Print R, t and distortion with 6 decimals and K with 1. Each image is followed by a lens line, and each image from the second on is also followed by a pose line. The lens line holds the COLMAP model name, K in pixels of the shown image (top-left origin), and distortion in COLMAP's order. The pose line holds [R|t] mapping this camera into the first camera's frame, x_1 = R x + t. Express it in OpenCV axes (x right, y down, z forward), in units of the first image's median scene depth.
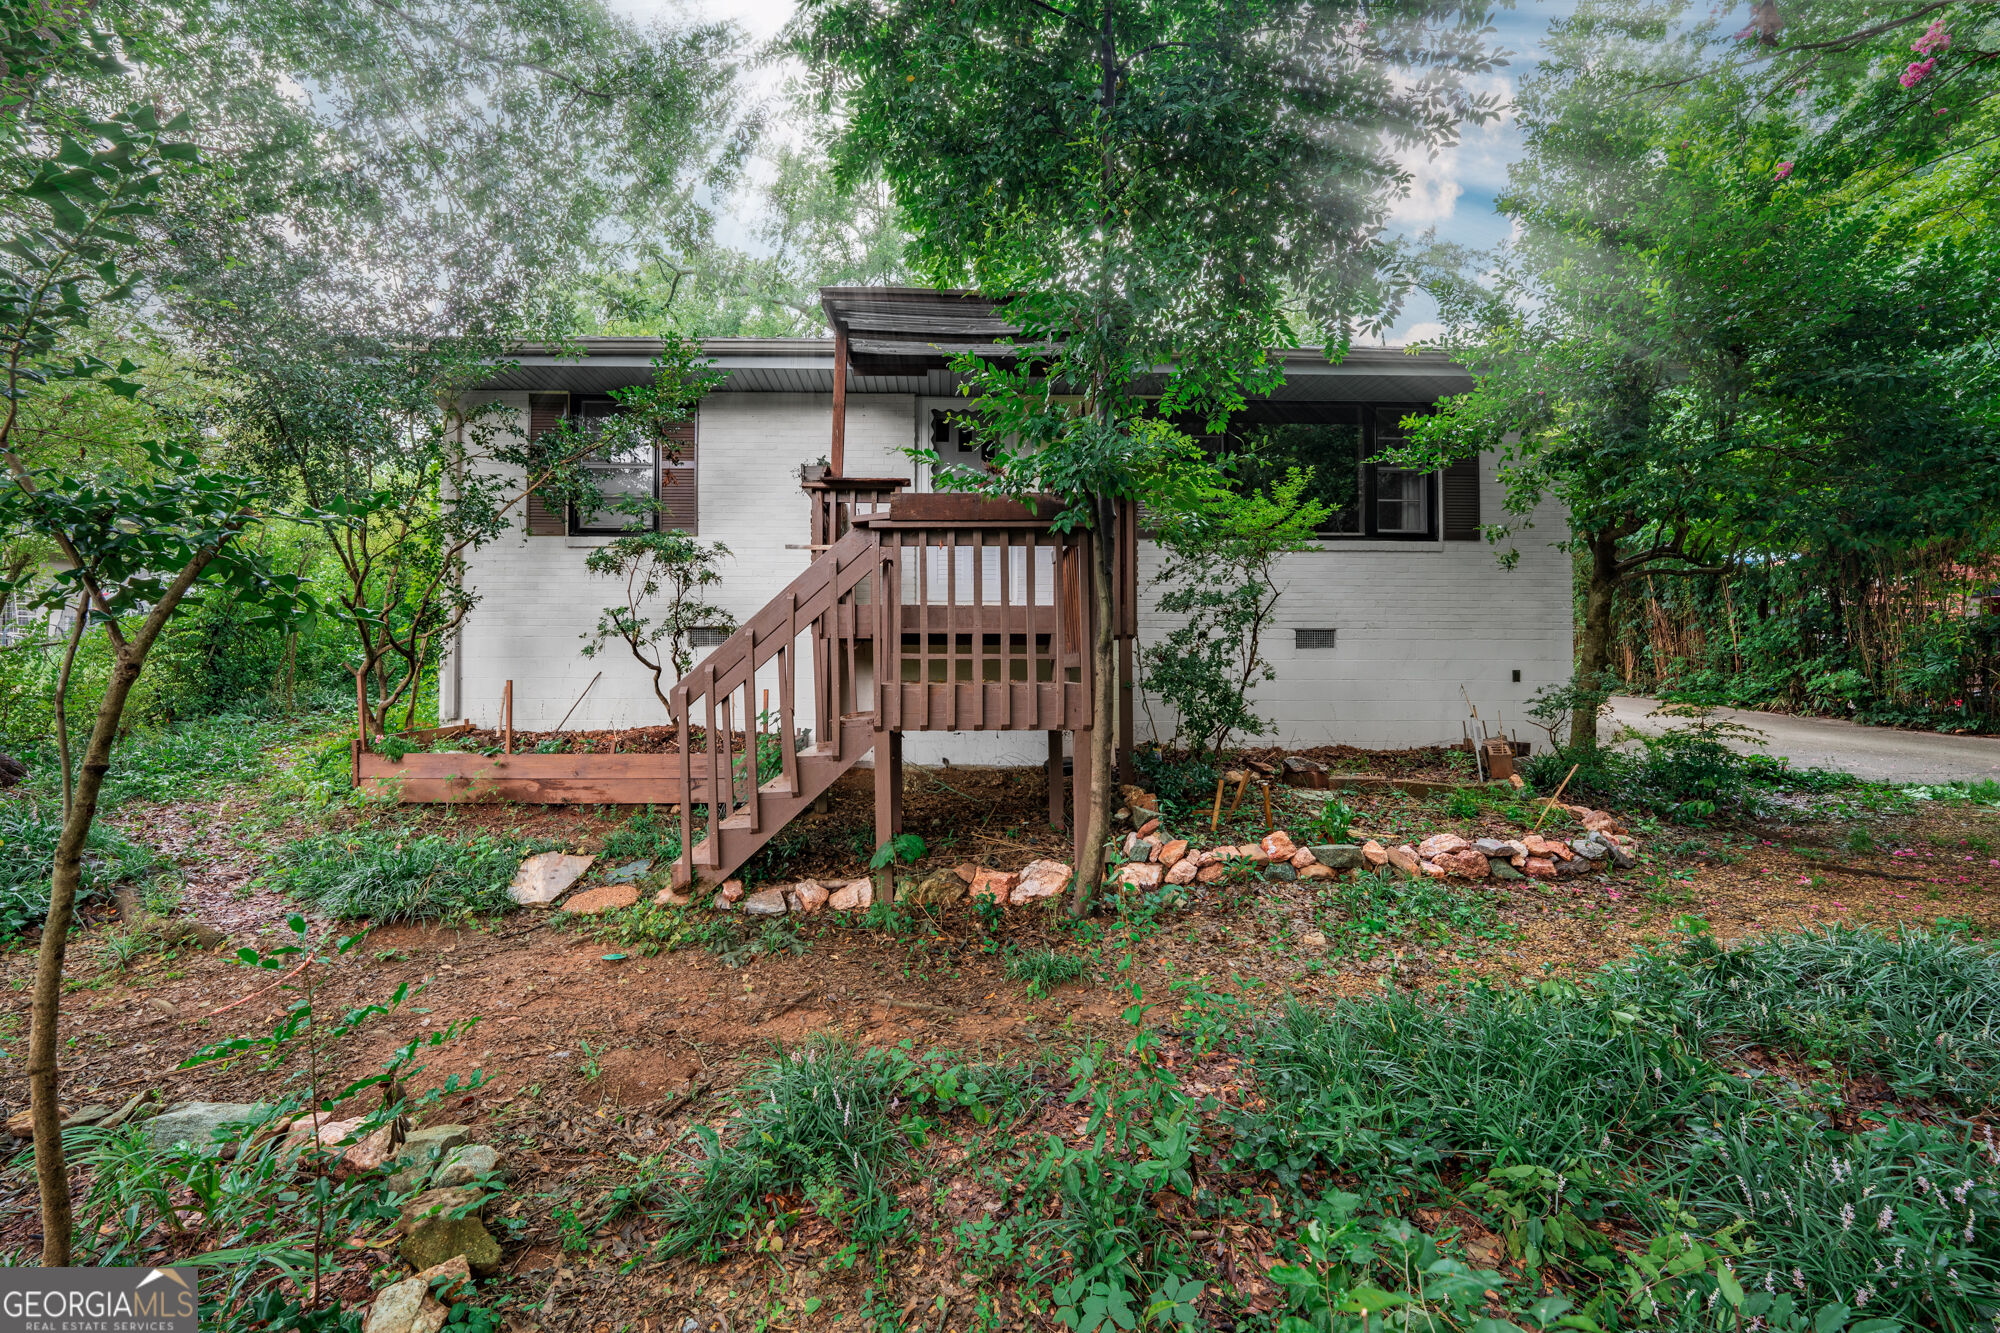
lens RADIAL K [[834.0, 0, 1007.6], [0, 834.0, 646.8], [0, 0, 1]] dist [-0.012752, 0.000043]
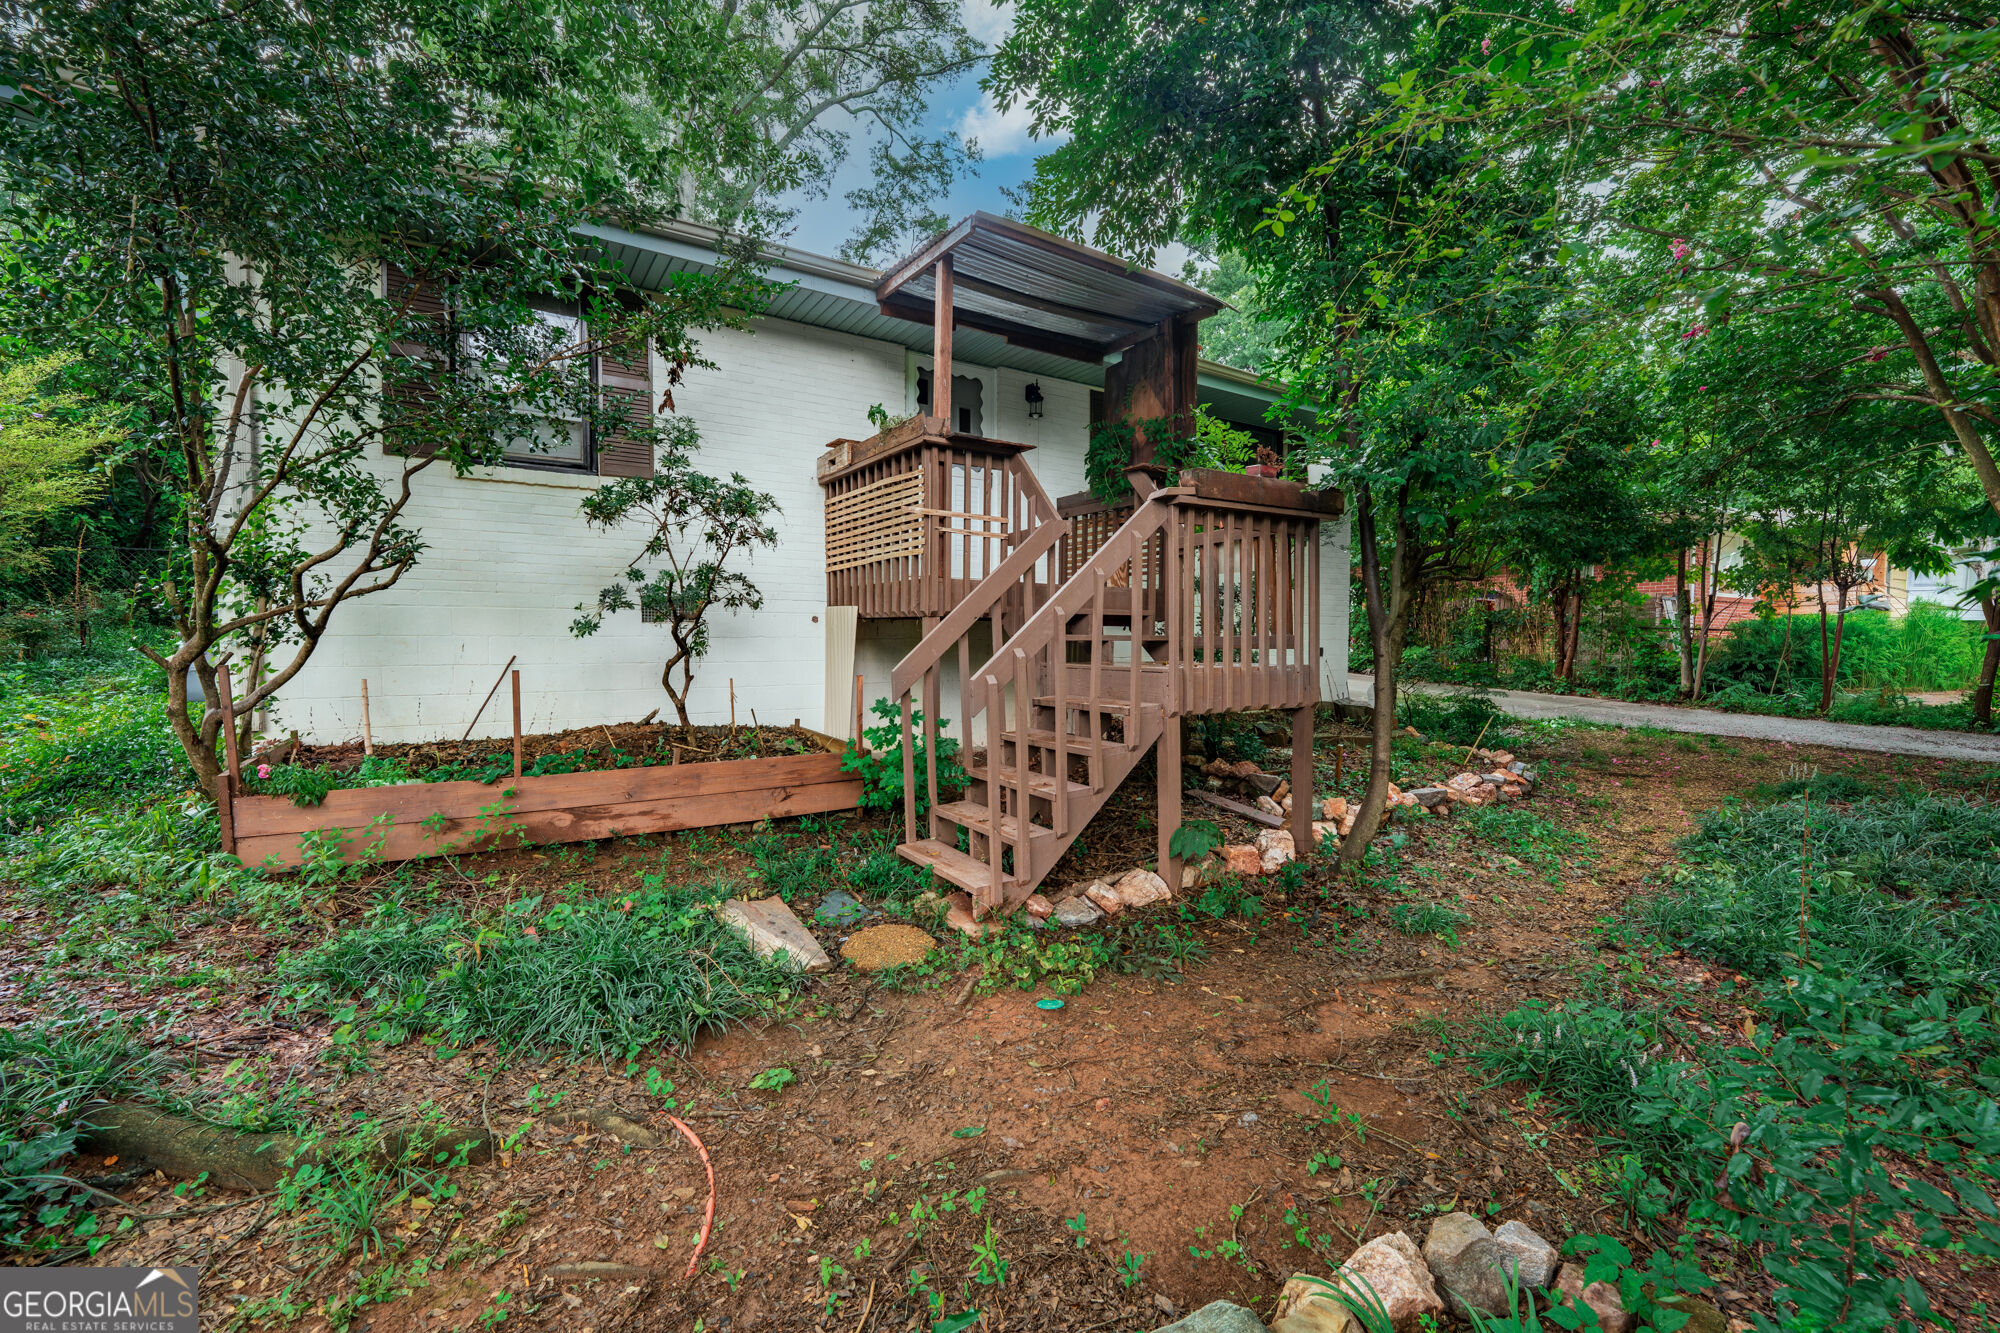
lens RADIAL K [[834.0, 0, 997.0], [0, 834.0, 655.2], [0, 0, 1]] dist [-0.012752, 0.000043]
pose [[0.852466, -0.011915, 0.522647, -0.805694], [-0.007226, 0.999376, 0.034569, 0.000263], [-0.522733, -0.033245, 0.851848, 0.283865]]
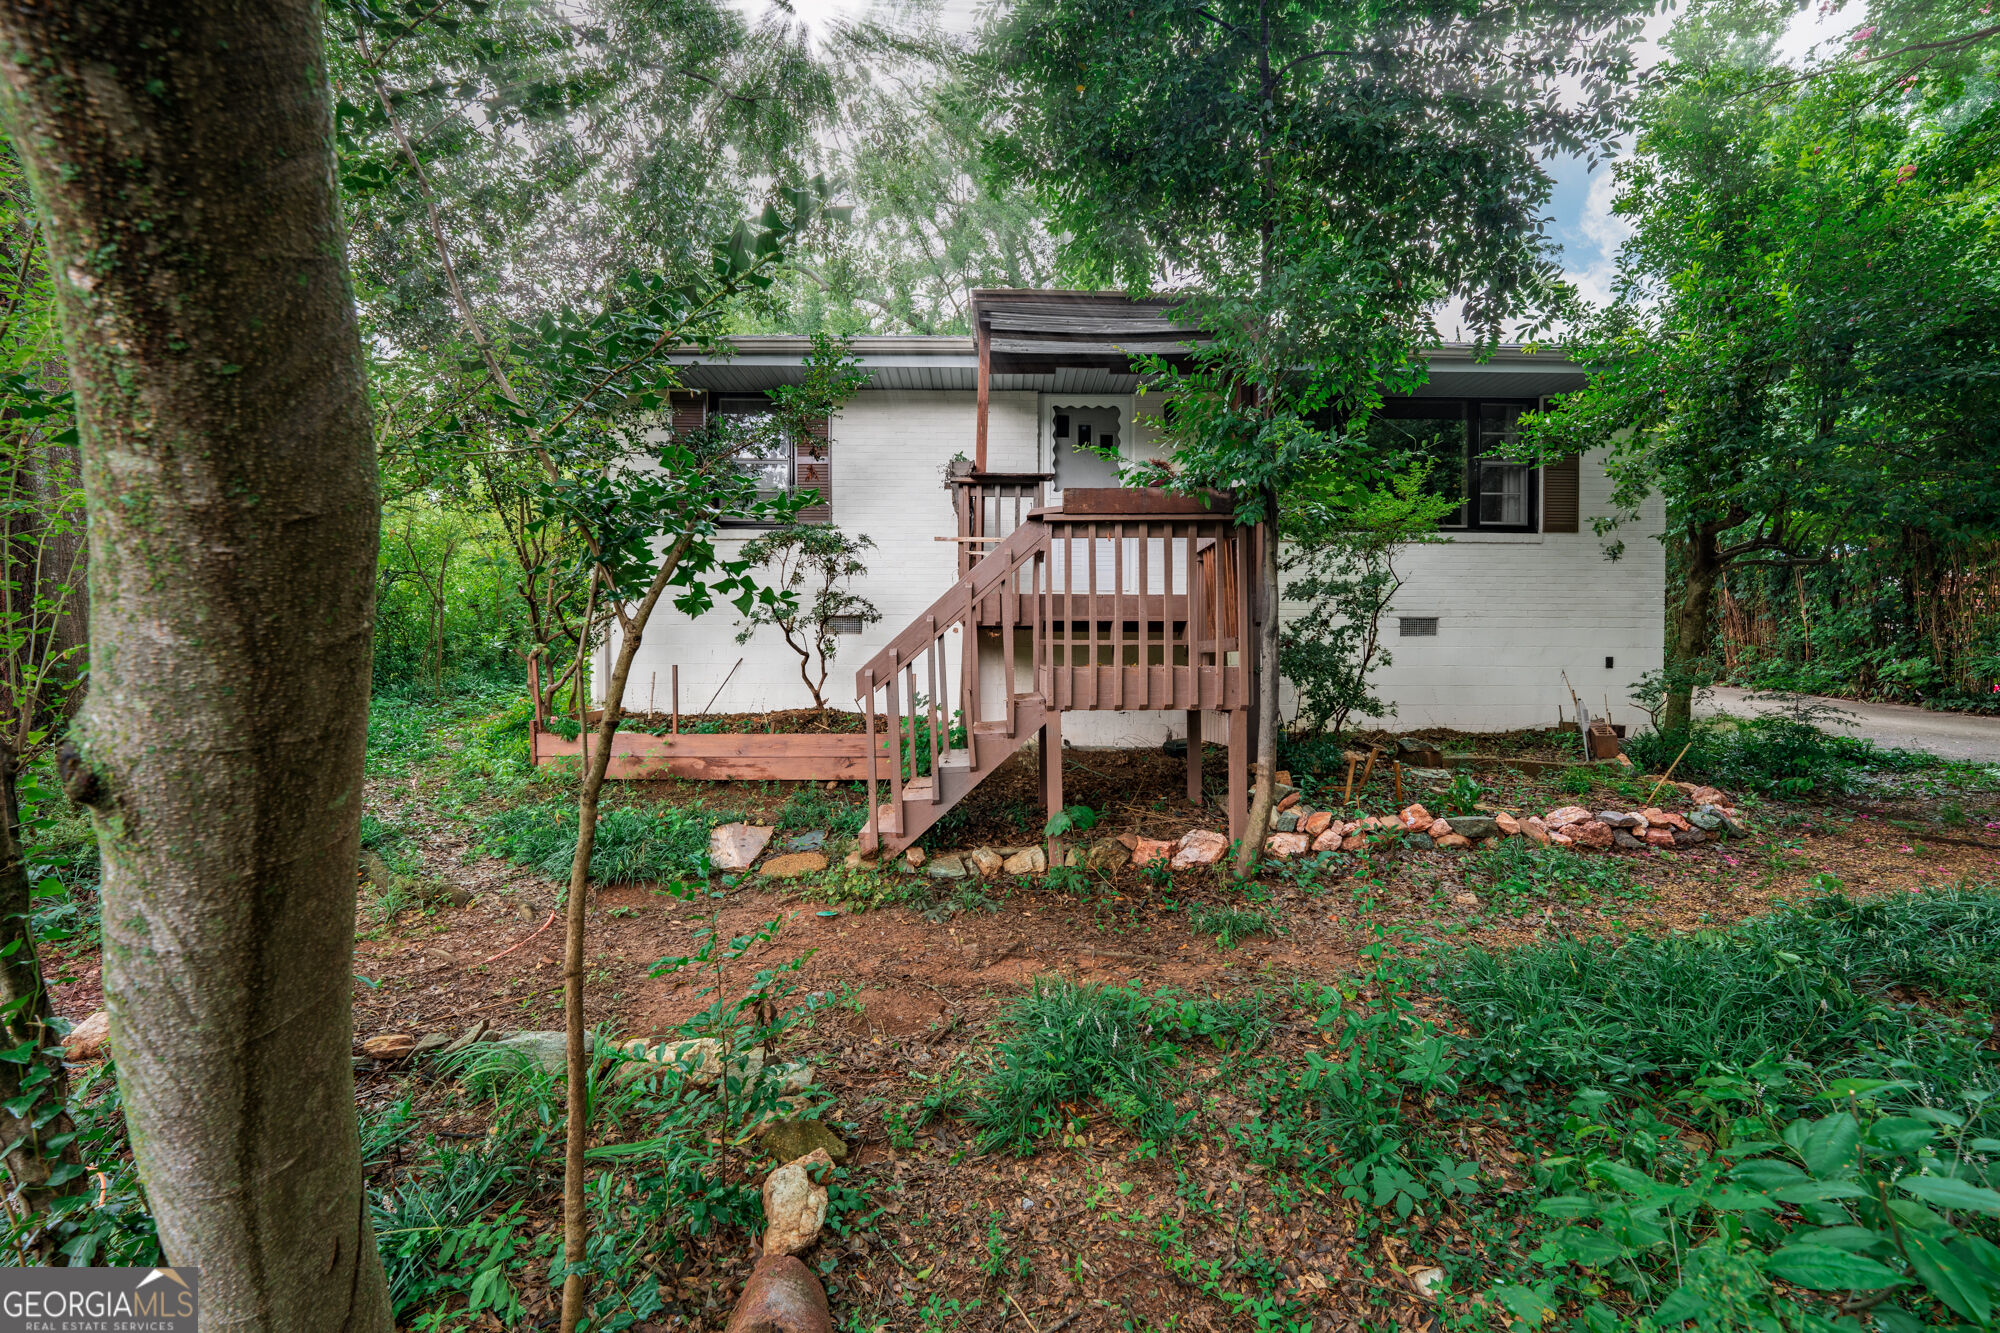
lens RADIAL K [[834.0, 0, 1003.0], [0, 834.0, 673.5], [0, 0, 1]] dist [-0.012752, 0.000043]
pose [[0.999955, 0.000410, -0.009452, -0.201488], [-0.000030, 0.999193, 0.040156, 0.010081], [0.009461, -0.040154, 0.999149, -0.074734]]
